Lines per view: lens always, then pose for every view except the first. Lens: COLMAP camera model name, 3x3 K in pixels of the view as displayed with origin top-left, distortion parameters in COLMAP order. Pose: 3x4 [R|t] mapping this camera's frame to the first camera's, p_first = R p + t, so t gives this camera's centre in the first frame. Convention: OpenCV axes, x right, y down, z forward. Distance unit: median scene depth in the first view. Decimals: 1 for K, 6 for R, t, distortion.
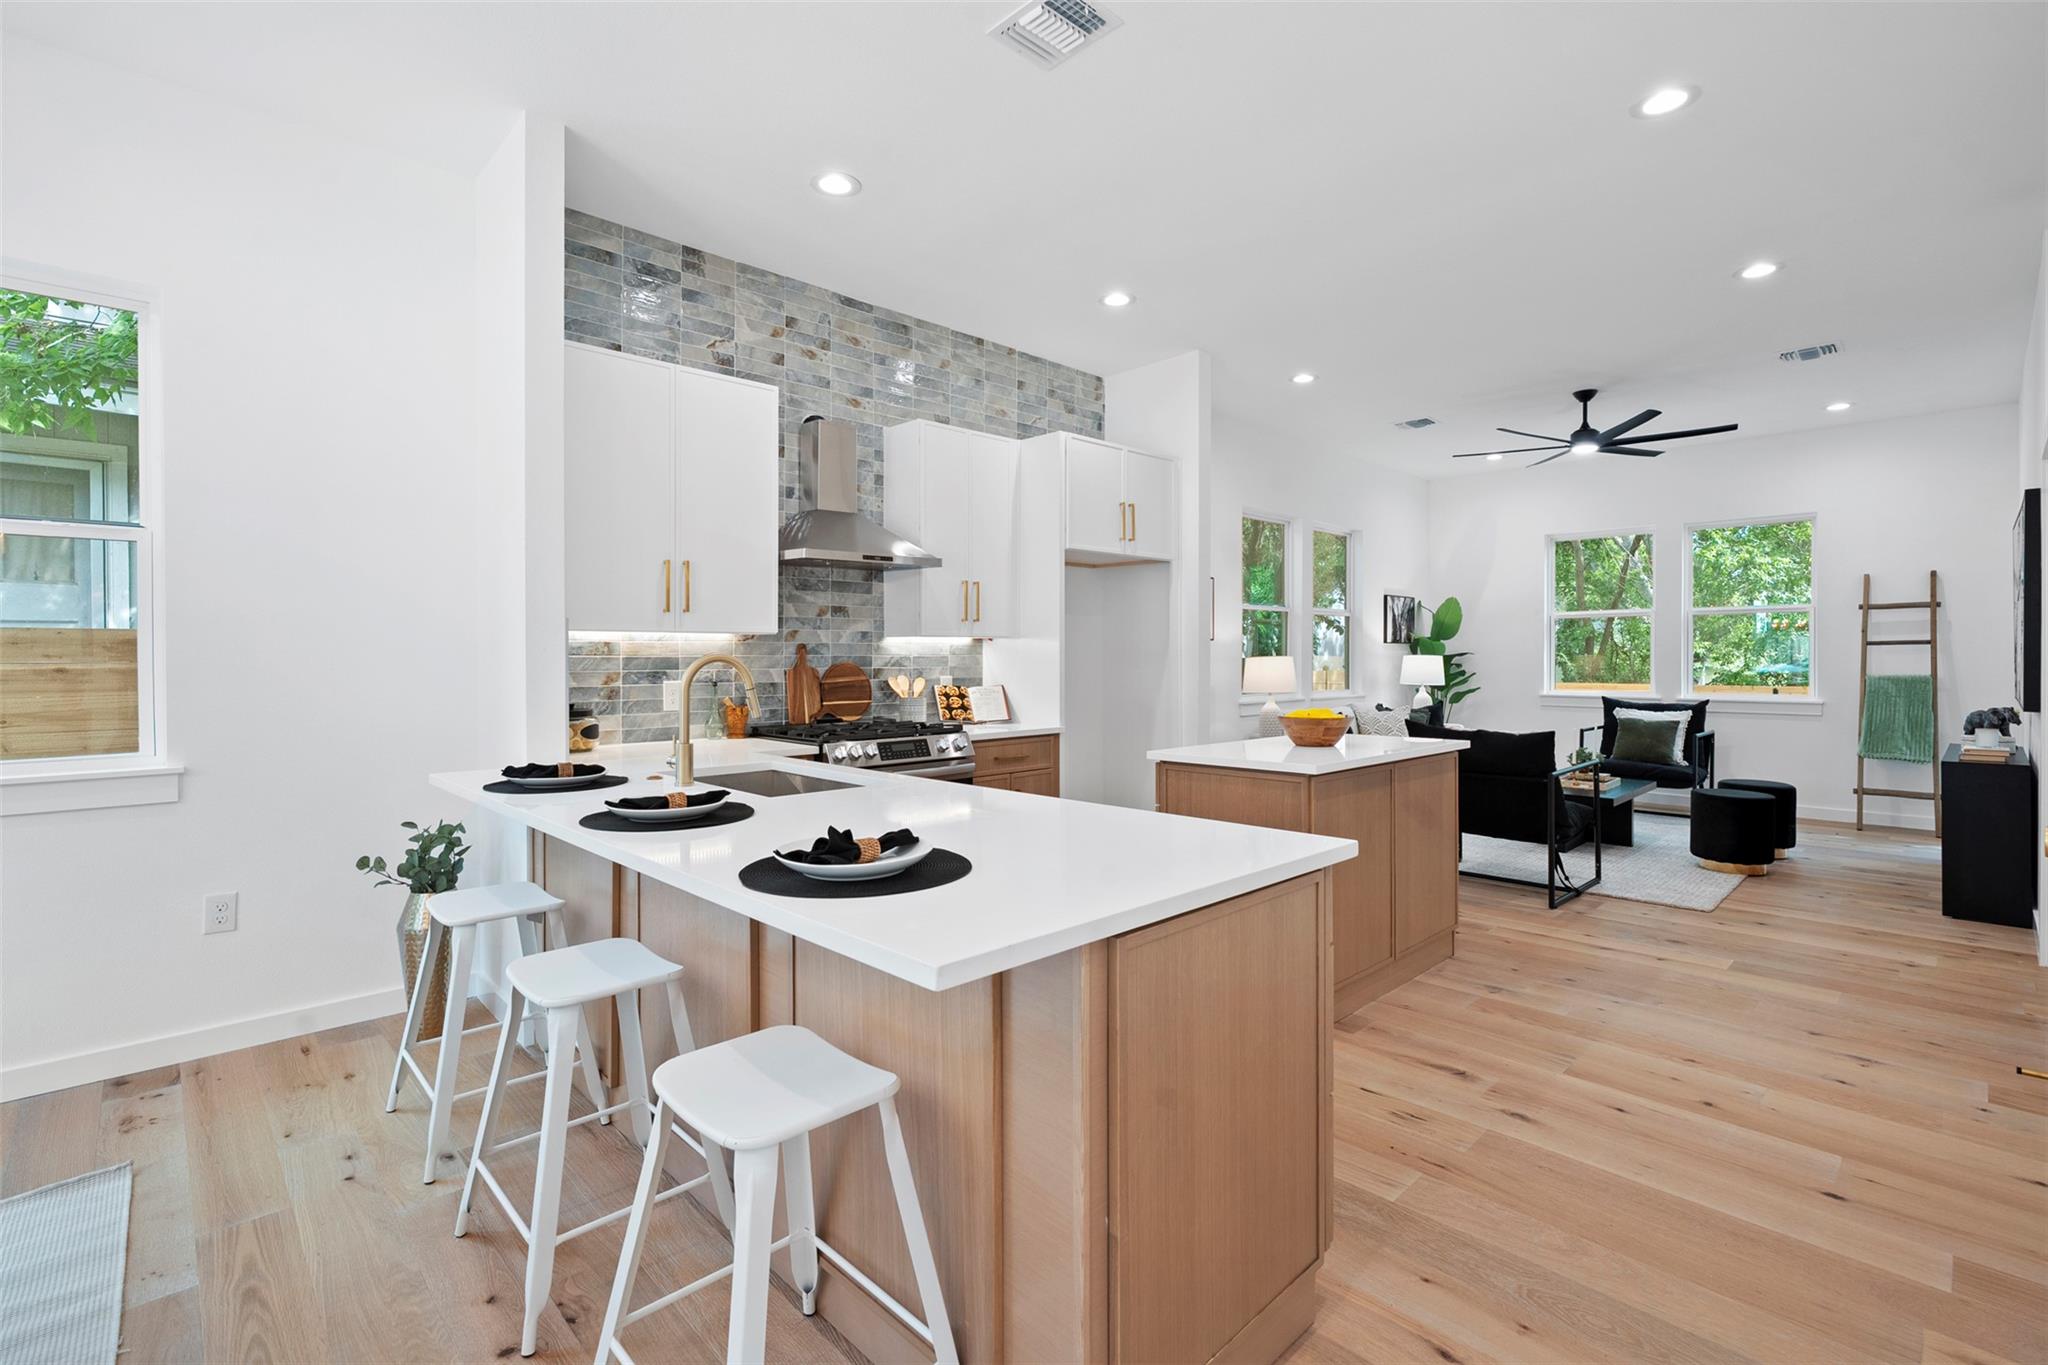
lens RADIAL K [[921.6, 0, 1028.8], [0, 921.6, 661.3], [0, 0, 1]] dist [-0.010849, 0.005790]
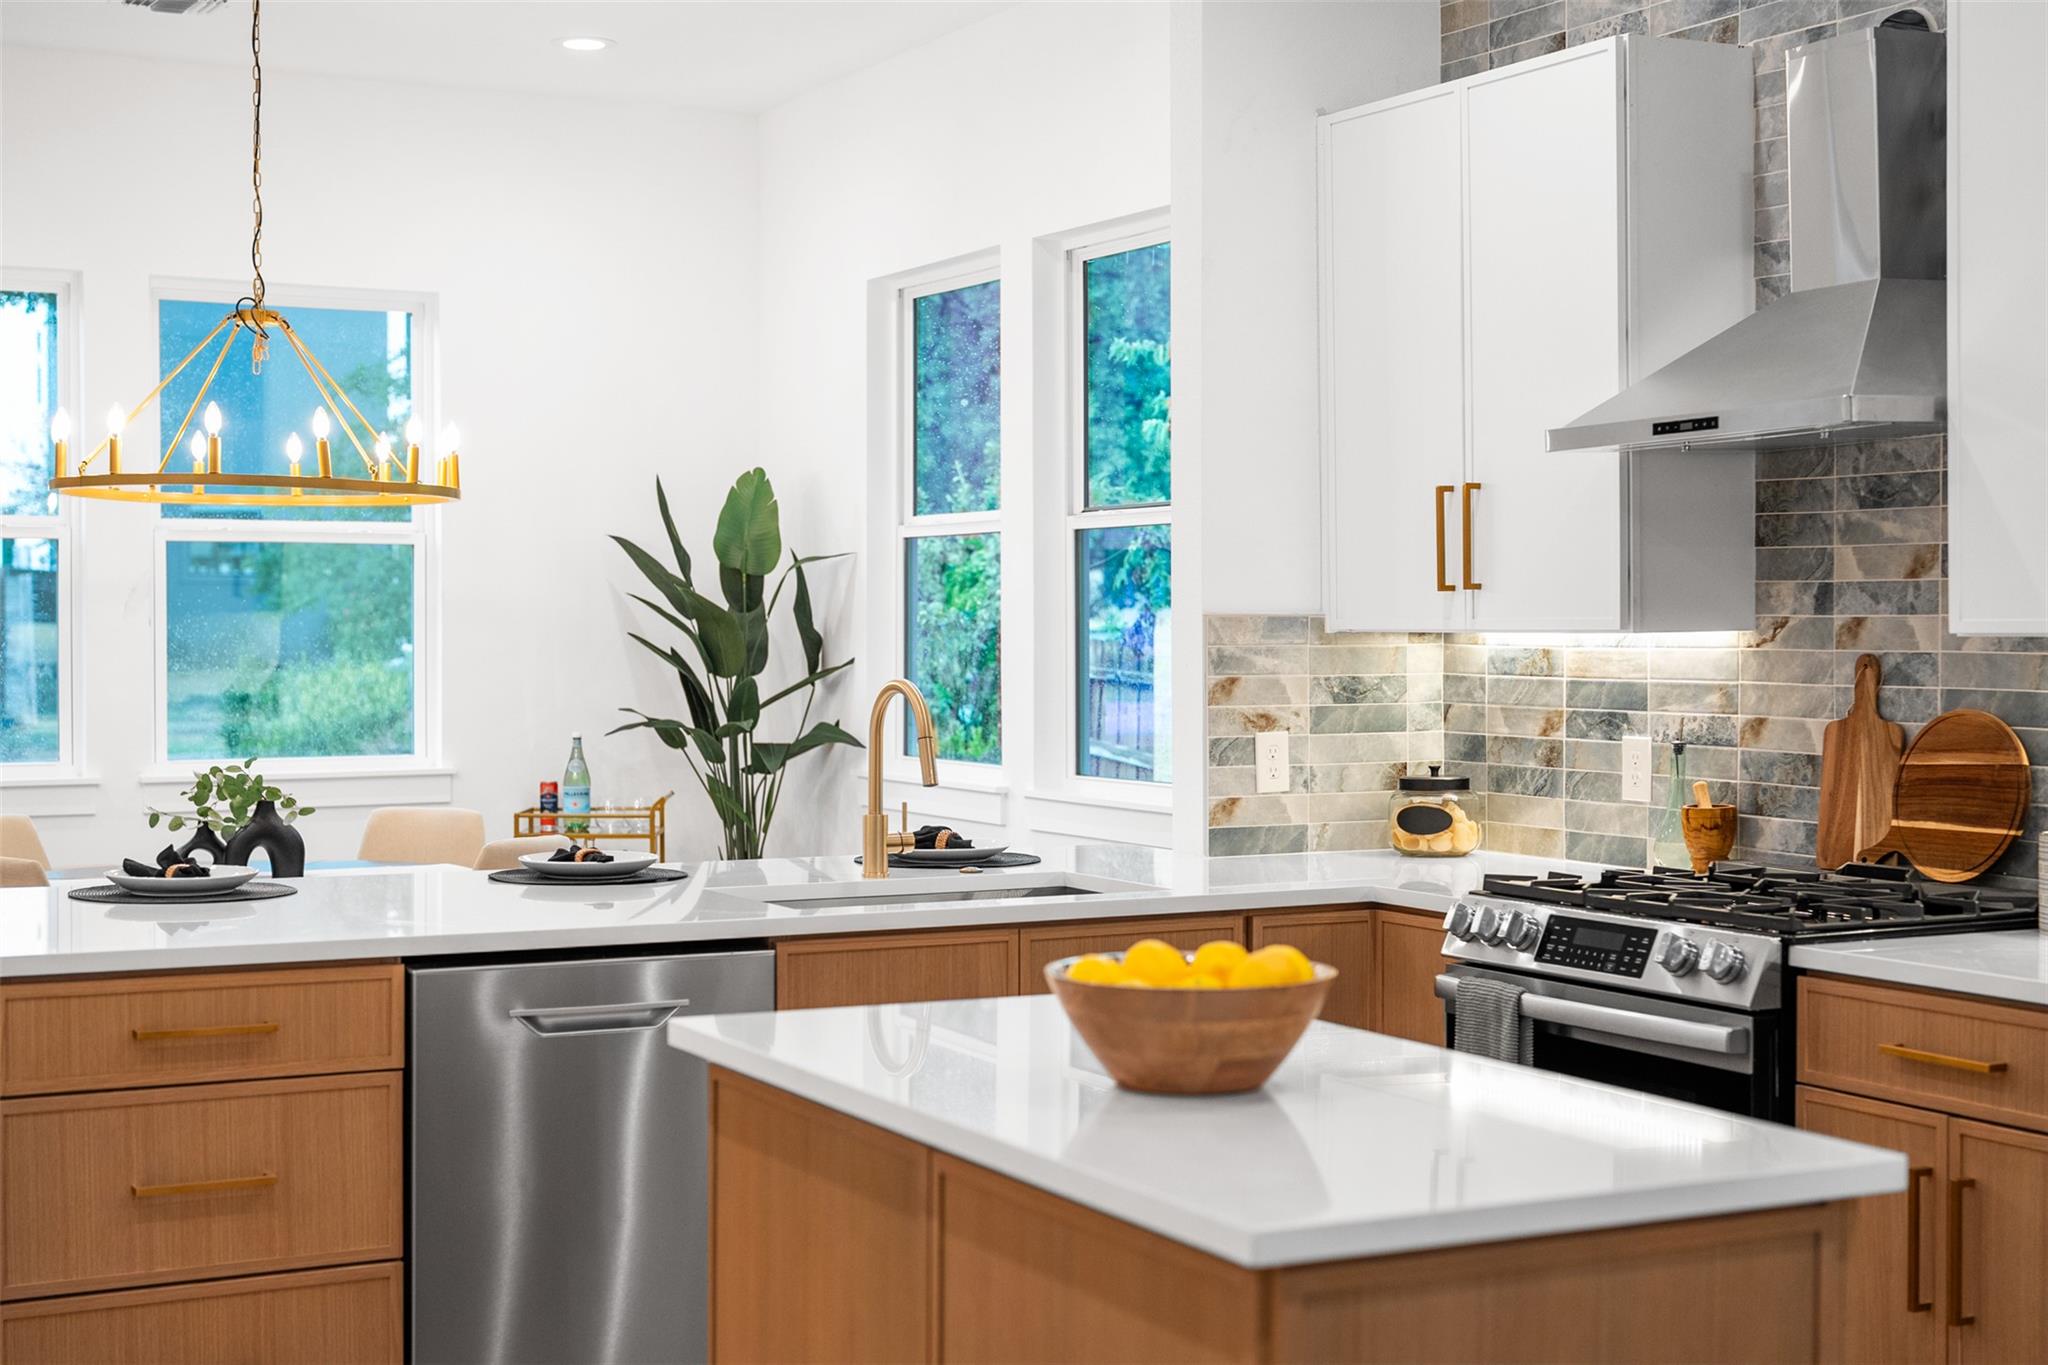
lens RADIAL K [[2840.1, 0, 1024.0], [0, 2840.1, 682.5], [0, 0, 1]] dist [0.000798, 0.001939]
pose [[-0.276716, 0.023300, -0.960669, 0.856580], [-0.005588, 0.999650, 0.025855, -0.032294], [0.960935, 0.012523, -0.276489, 0.911832]]
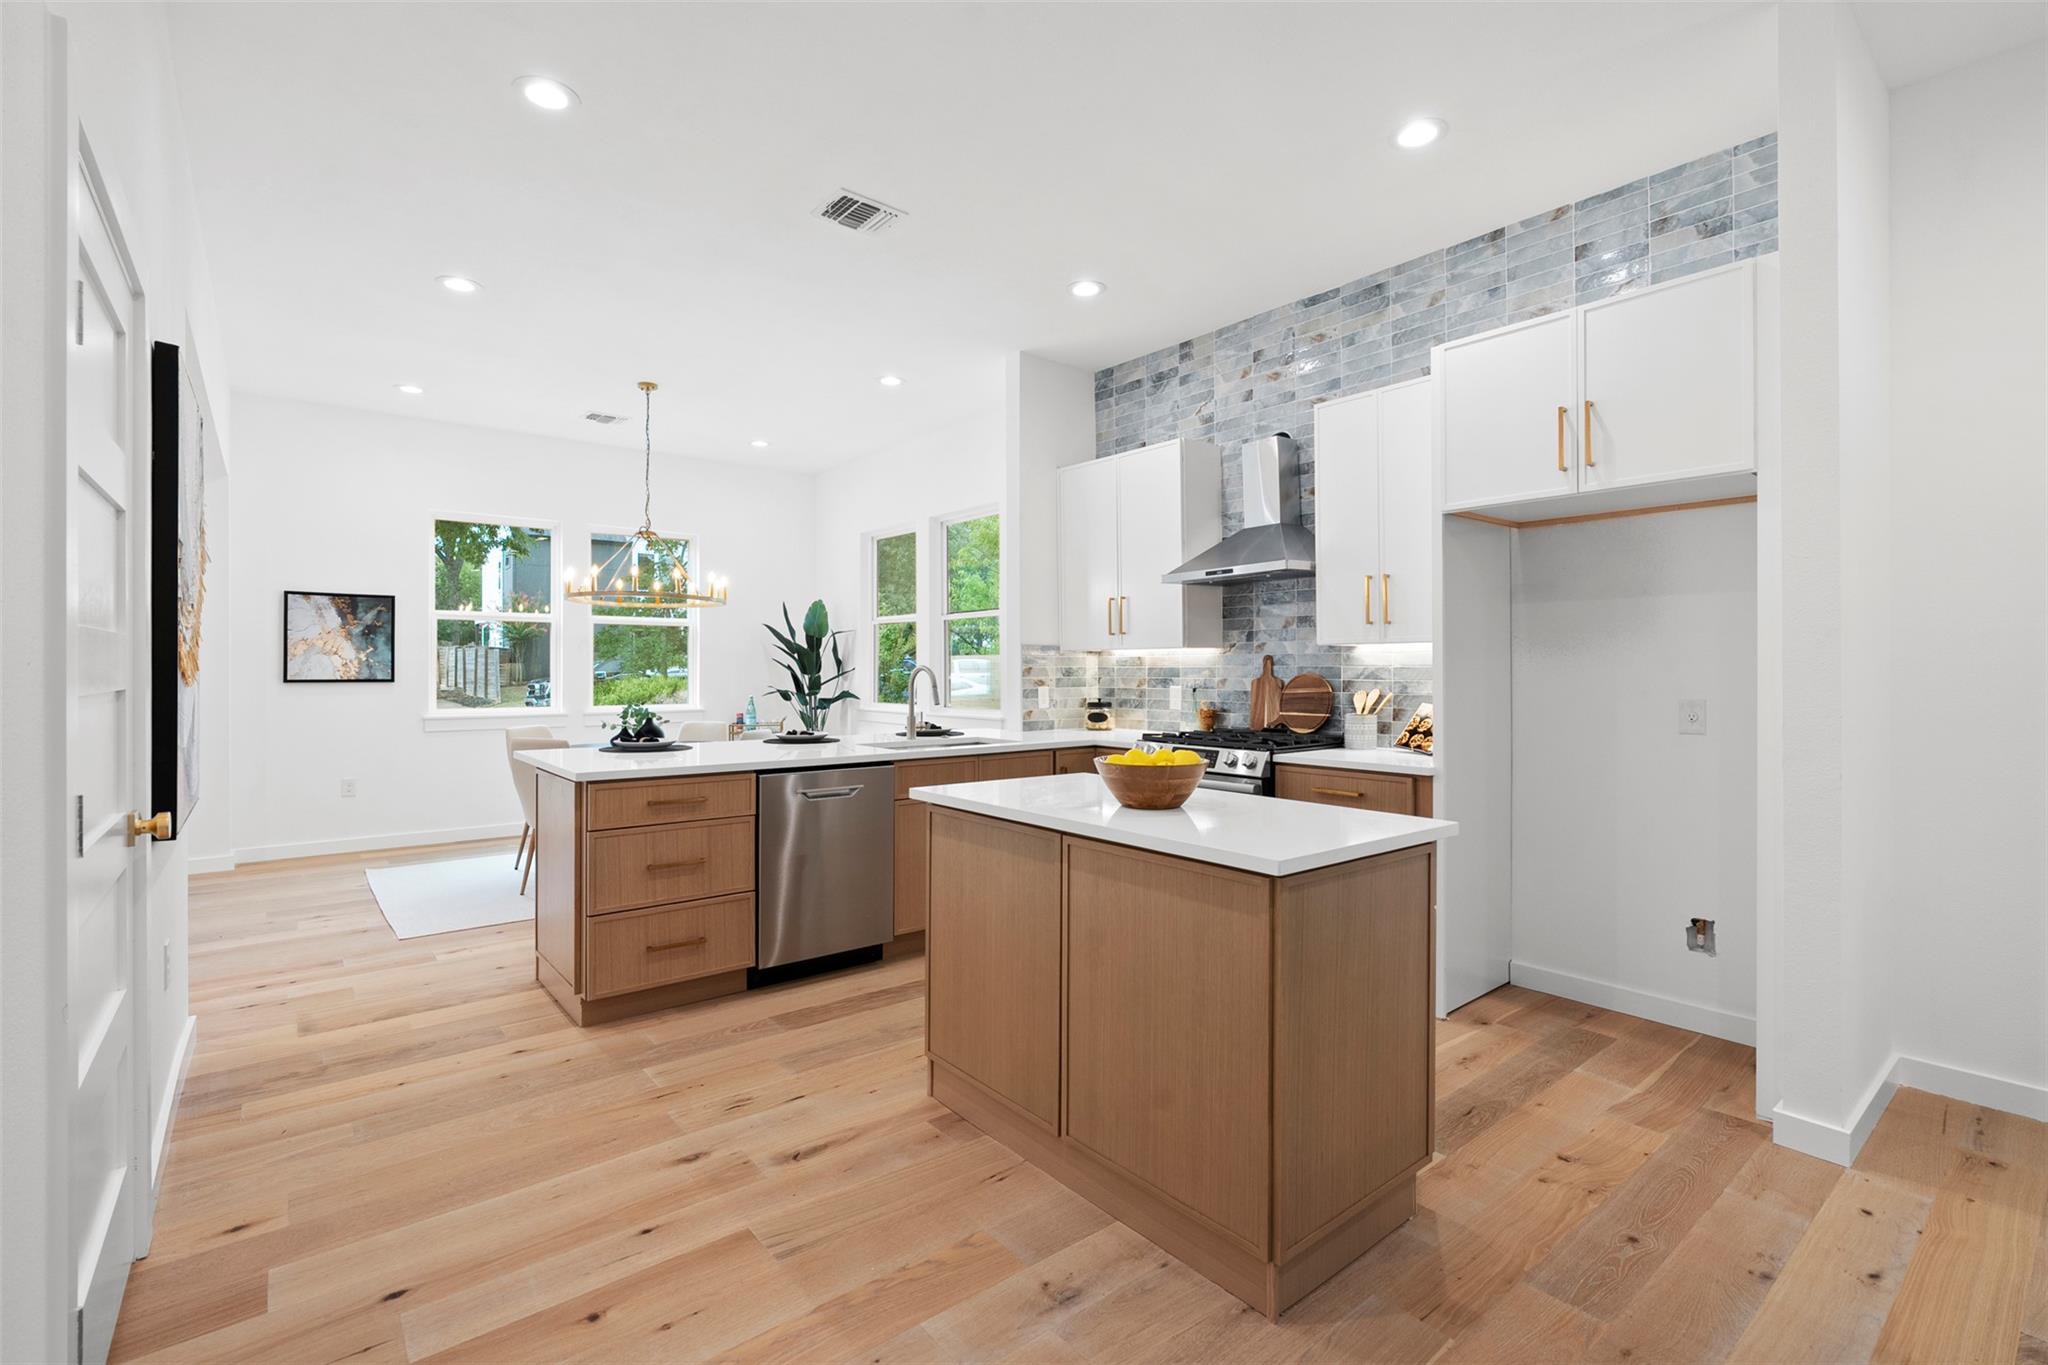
lens RADIAL K [[922.4, 0, 1025.7], [0, 922.4, 667.8], [0, 0, 1]] dist [-0.004862, 0.000386]
pose [[-0.086042, 0.001514, -0.996290, 0.761843], [-0.005084, 0.999985, 0.001958, -0.004888], [0.996279, 0.005234, -0.086033, 0.750628]]
